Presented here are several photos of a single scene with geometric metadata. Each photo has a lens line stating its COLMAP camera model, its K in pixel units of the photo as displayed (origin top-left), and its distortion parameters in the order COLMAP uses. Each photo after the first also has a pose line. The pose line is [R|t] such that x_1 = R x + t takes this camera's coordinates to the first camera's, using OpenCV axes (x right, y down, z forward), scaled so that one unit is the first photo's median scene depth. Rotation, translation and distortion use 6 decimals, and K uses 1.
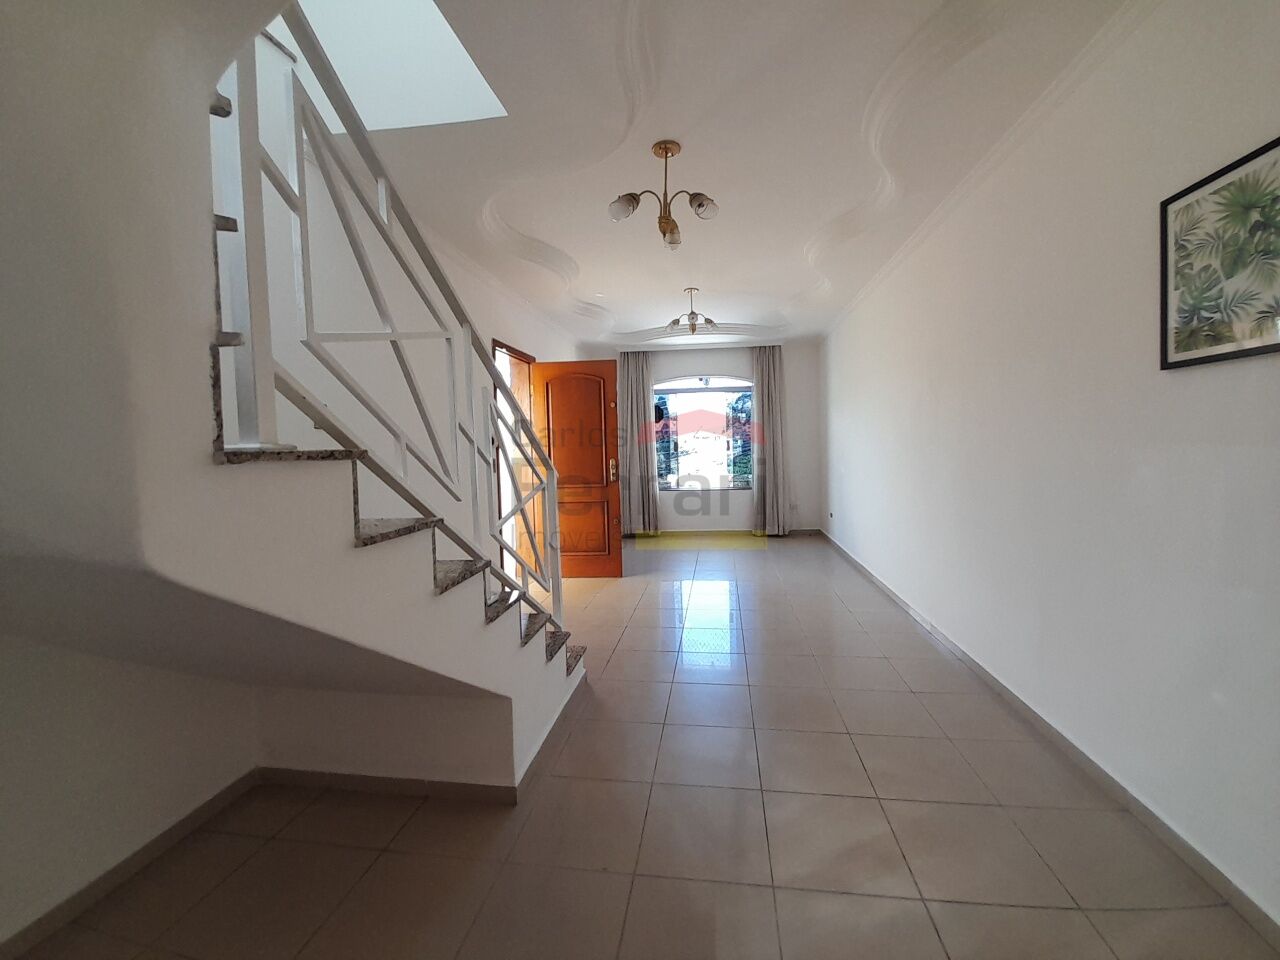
lens RADIAL K [[514.0, 0, 656.1], [0, 514.0, 468.7], [0, 0, 1]] dist [-0.001060, -0.000524]
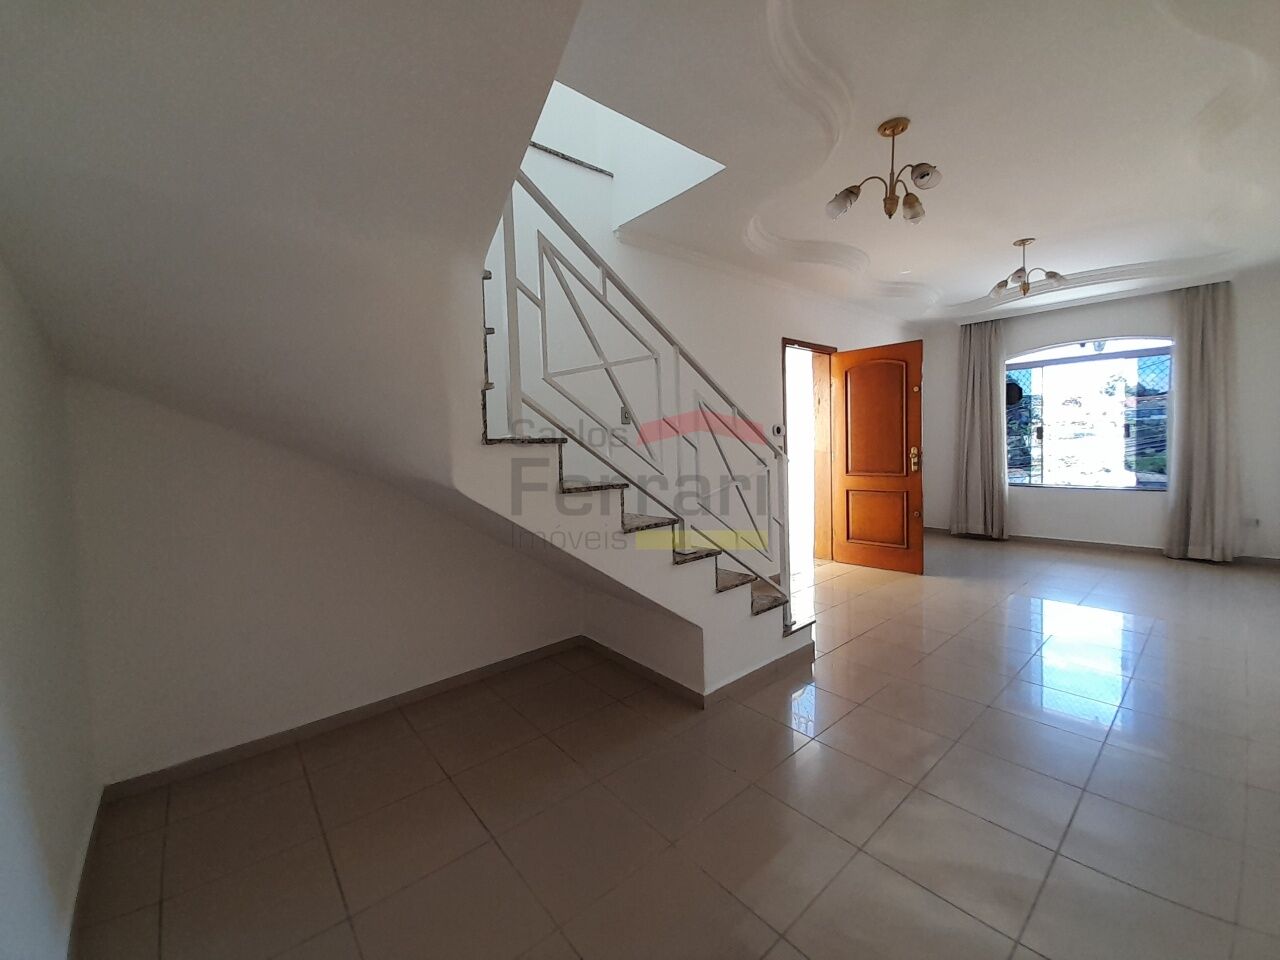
lens RADIAL K [[513.7, 0, 640.6], [0, 513.7, 473.7], [0, 0, 1]] dist [-0.001610, -0.000403]
pose [[0.737792, 0.041725, -0.673737, 0.180276], [-0.020066, 0.999002, 0.039895, 0.002040], [0.674730, -0.015915, 0.737893, -0.024356]]
